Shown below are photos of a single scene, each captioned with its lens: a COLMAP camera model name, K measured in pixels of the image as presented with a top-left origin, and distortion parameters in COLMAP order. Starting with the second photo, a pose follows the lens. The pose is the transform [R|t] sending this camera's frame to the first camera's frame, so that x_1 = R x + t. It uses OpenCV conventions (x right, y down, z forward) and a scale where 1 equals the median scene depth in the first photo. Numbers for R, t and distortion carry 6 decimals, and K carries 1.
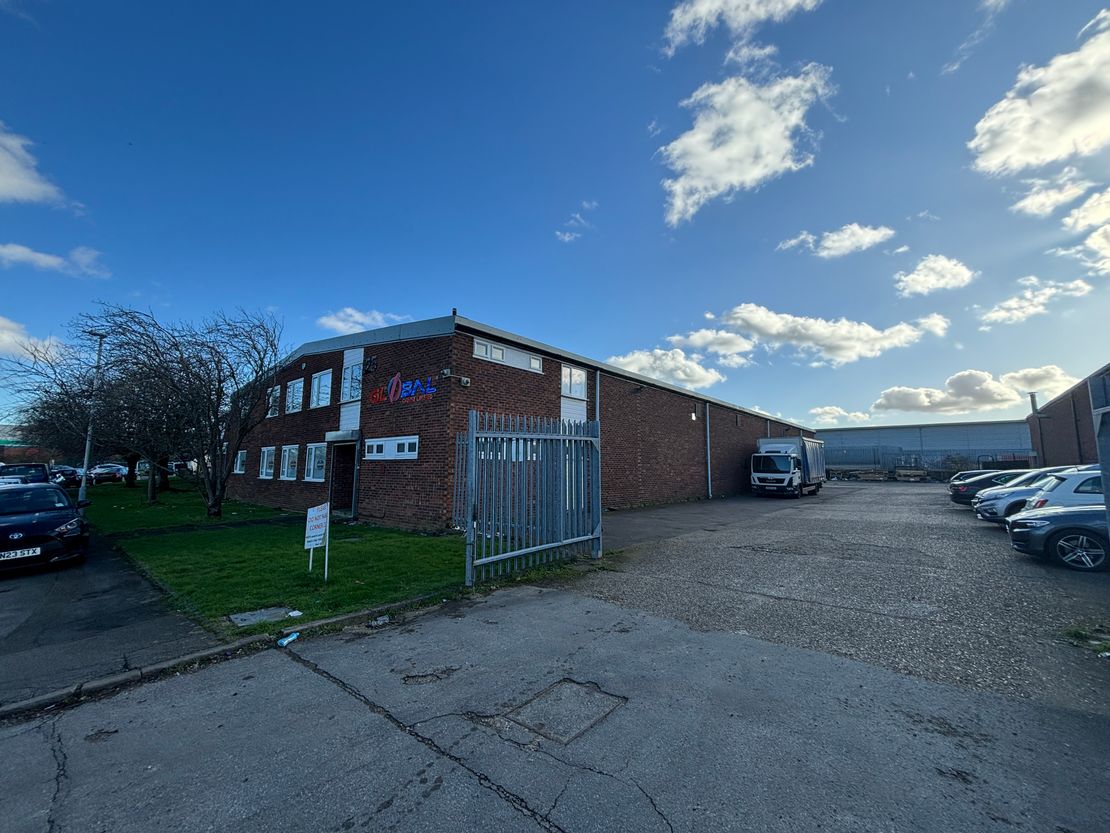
lens RADIAL K [[449.4, 0, 552.7], [0, 449.4, 414.8], [0, 0, 1]] dist [0.000827, -0.000038]
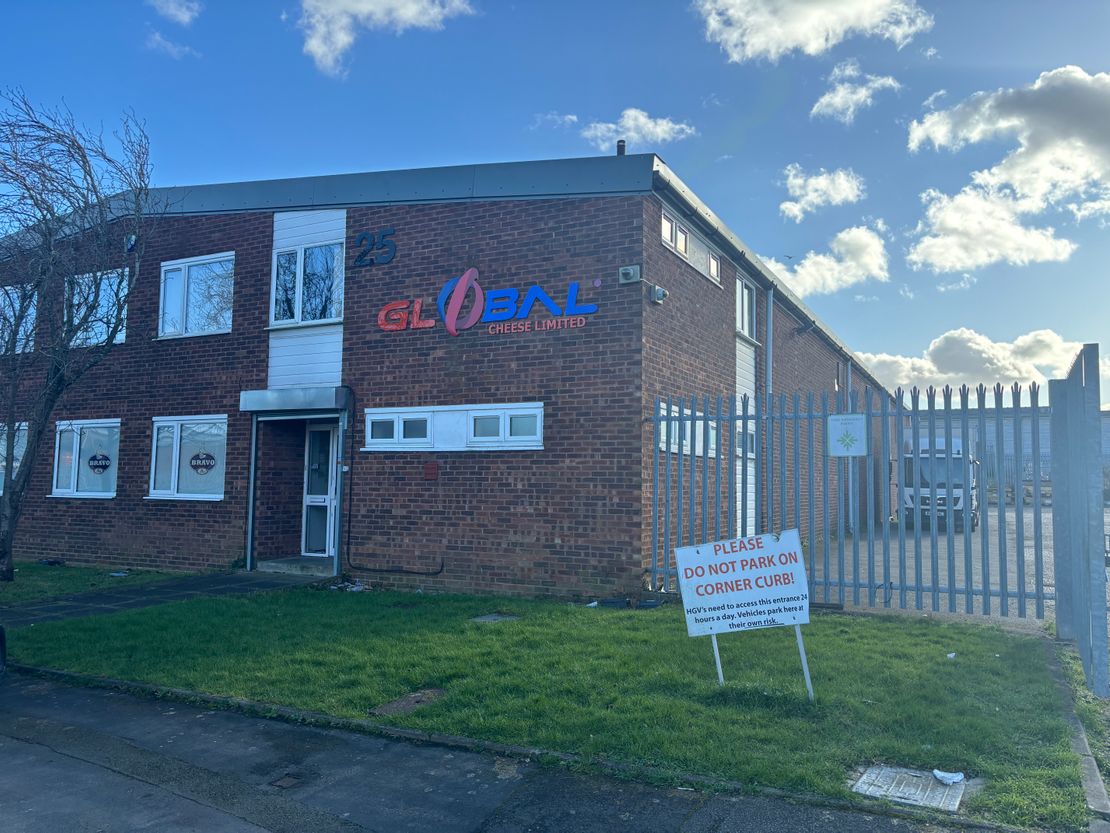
lens RADIAL K [[840.5, 0, 556.8], [0, 840.5, 418.4], [0, 0, 1]] dist [0.039252, 0.000787]
pose [[0.971335, 0.023163, 0.236583, -0.434713], [-0.033335, 0.998680, 0.039086, 0.024777], [-0.235365, -0.045852, 0.970825, 0.105754]]
